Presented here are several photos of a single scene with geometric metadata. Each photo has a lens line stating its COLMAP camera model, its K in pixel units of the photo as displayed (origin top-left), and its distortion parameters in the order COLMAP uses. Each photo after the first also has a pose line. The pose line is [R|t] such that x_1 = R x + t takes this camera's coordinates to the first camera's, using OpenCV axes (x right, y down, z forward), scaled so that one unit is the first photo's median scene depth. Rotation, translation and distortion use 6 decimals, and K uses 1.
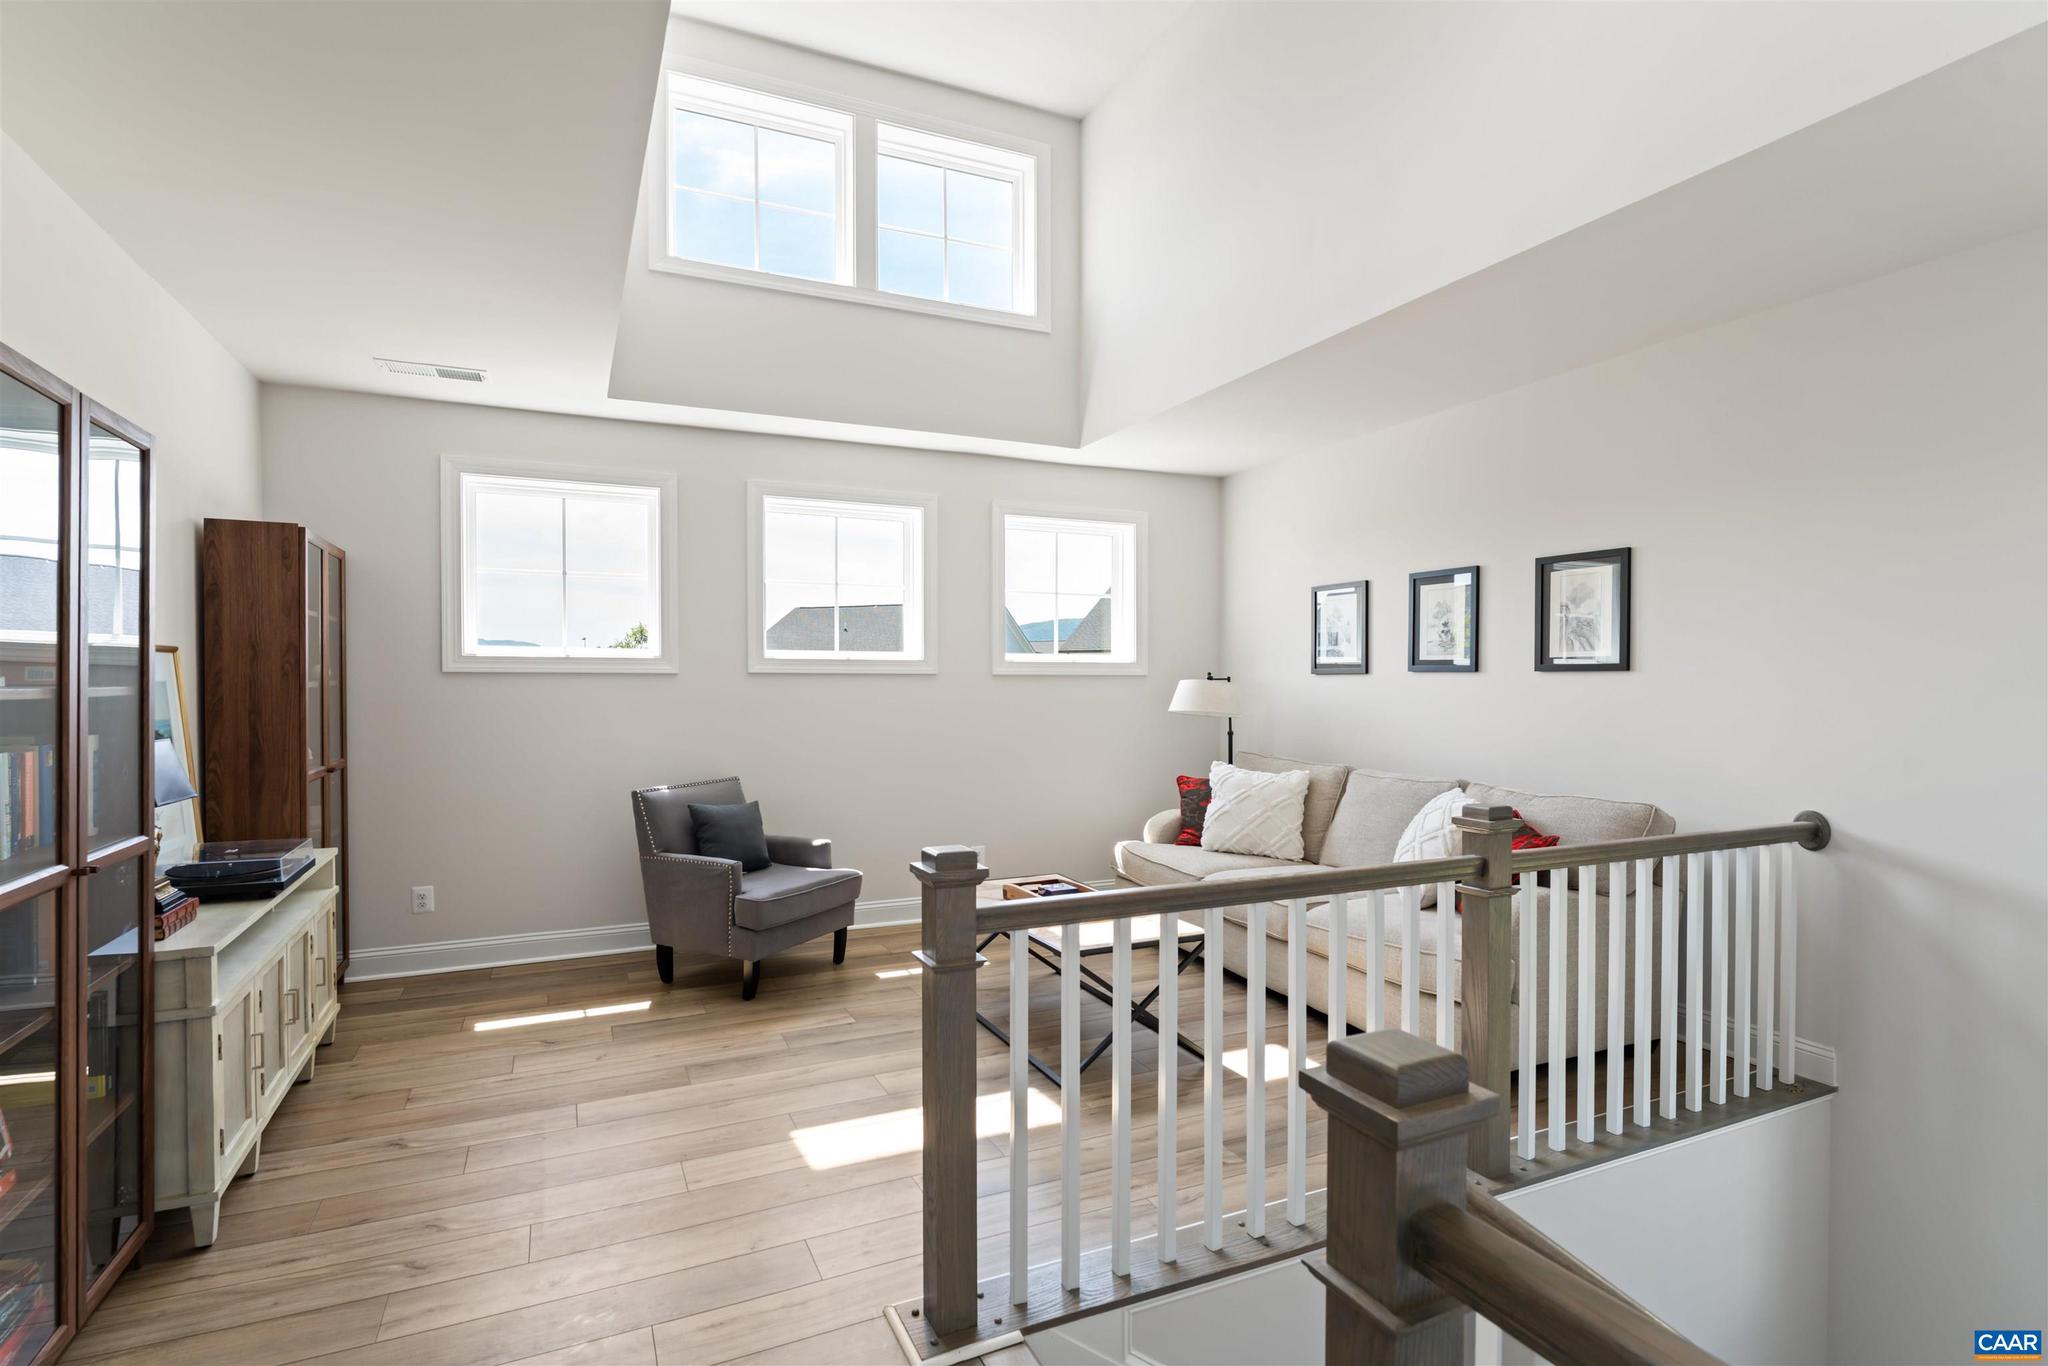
lens RADIAL K [[980.0, 0, 1022.8], [0, 980.0, 708.5], [0, 0, 1]] dist [-0.001810, -0.000368]
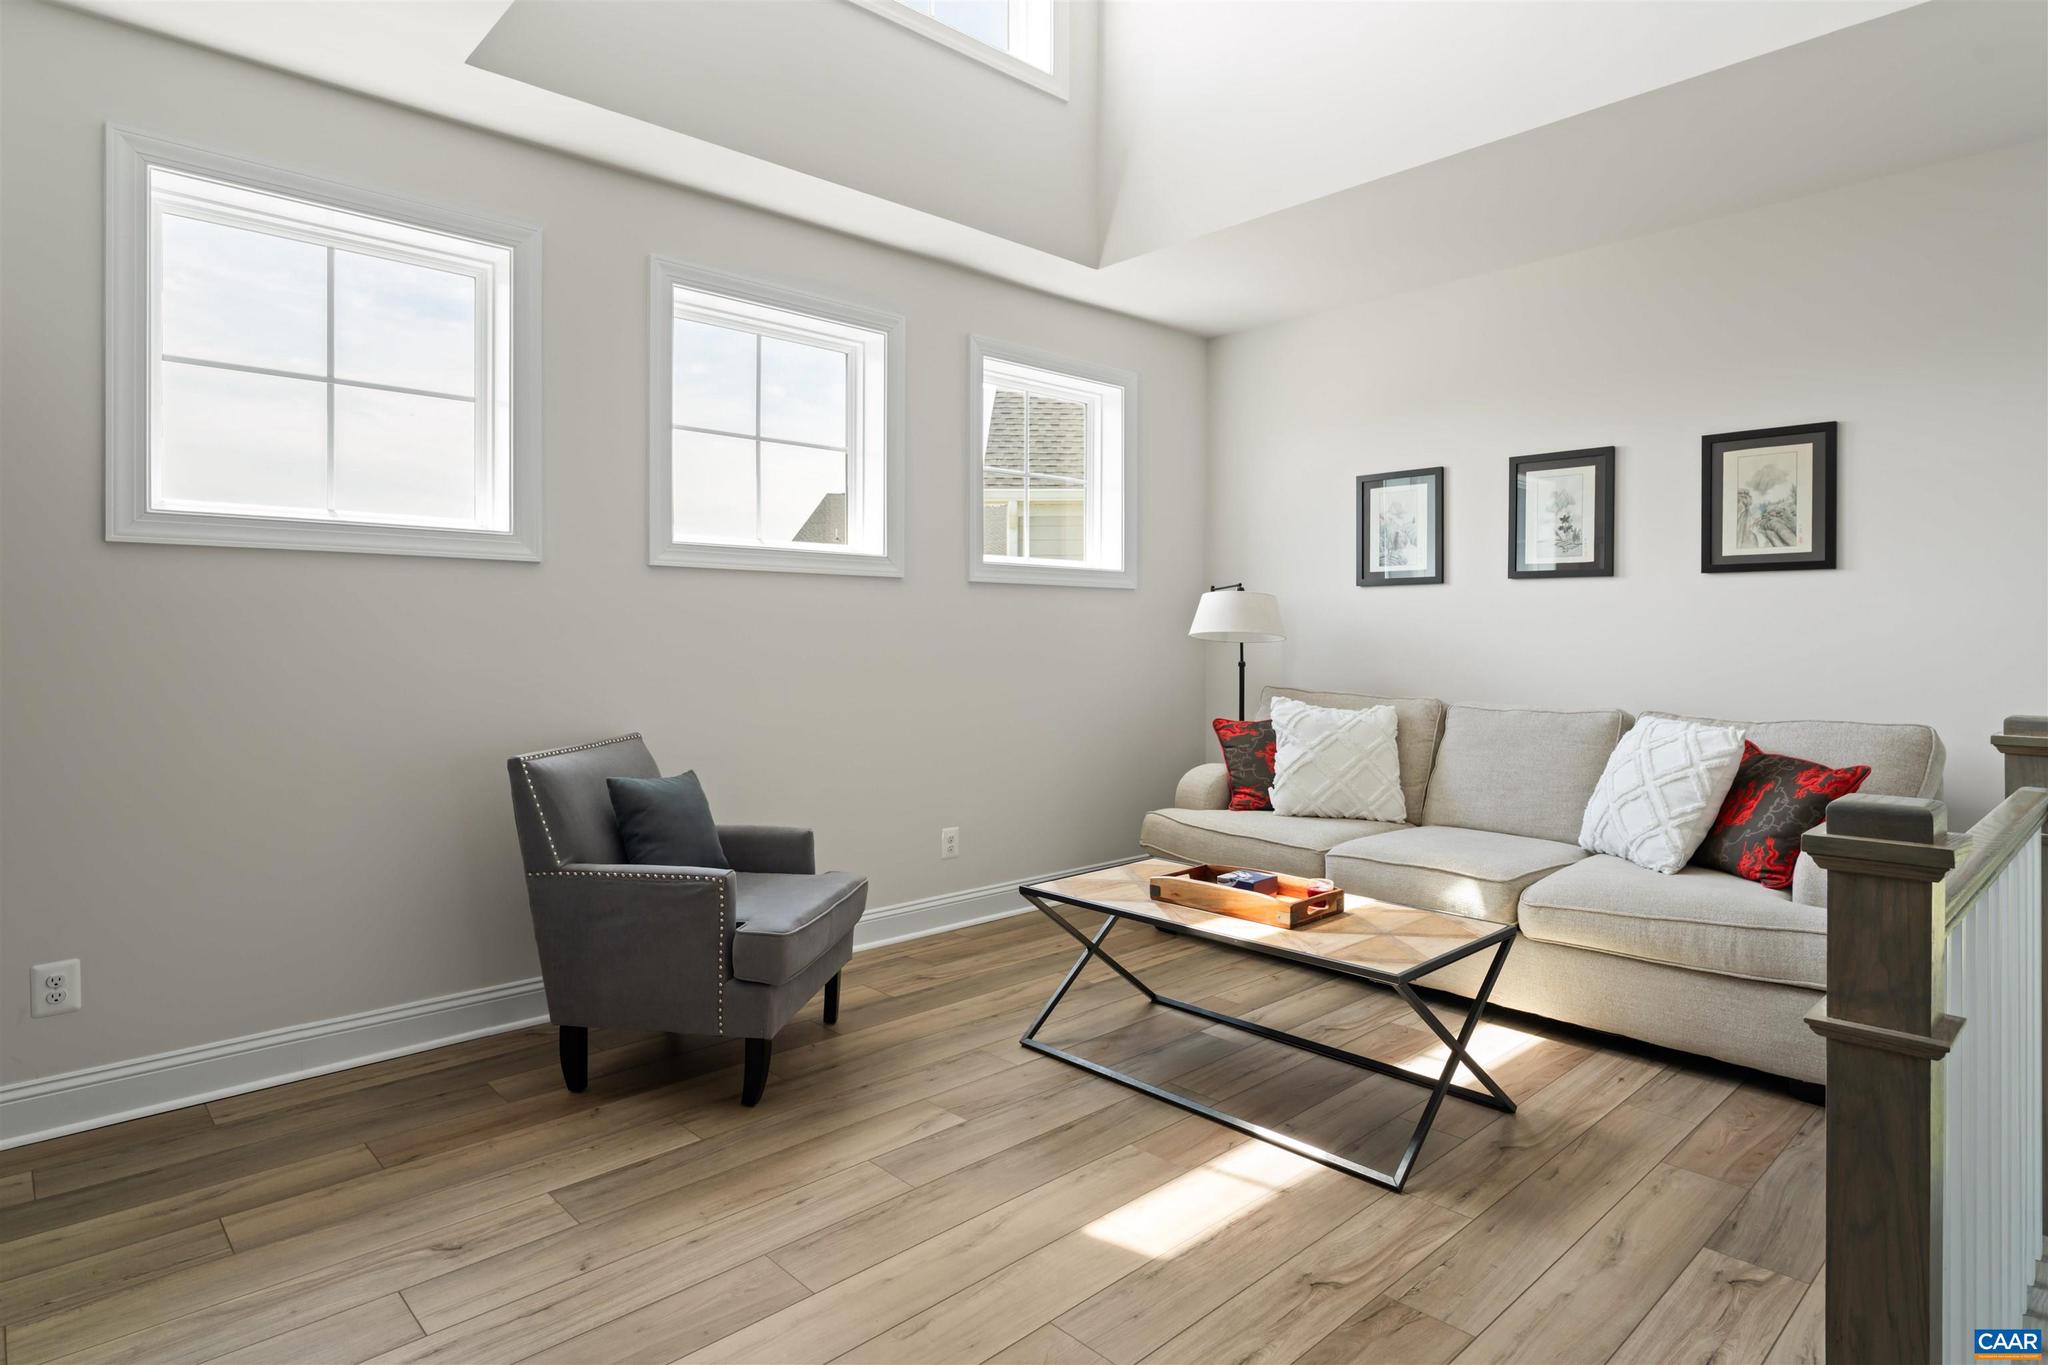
lens RADIAL K [[1134.8, 0, 1022.7], [0, 1134.8, 643.1], [0, 0, 1]] dist [-0.002121, 0.000493]
pose [[0.949715, -0.004347, 0.313084, -0.318218], [0.011119, 0.999741, -0.019850, 0.033479], [-0.312917, 0.022333, 0.949518, 0.279606]]
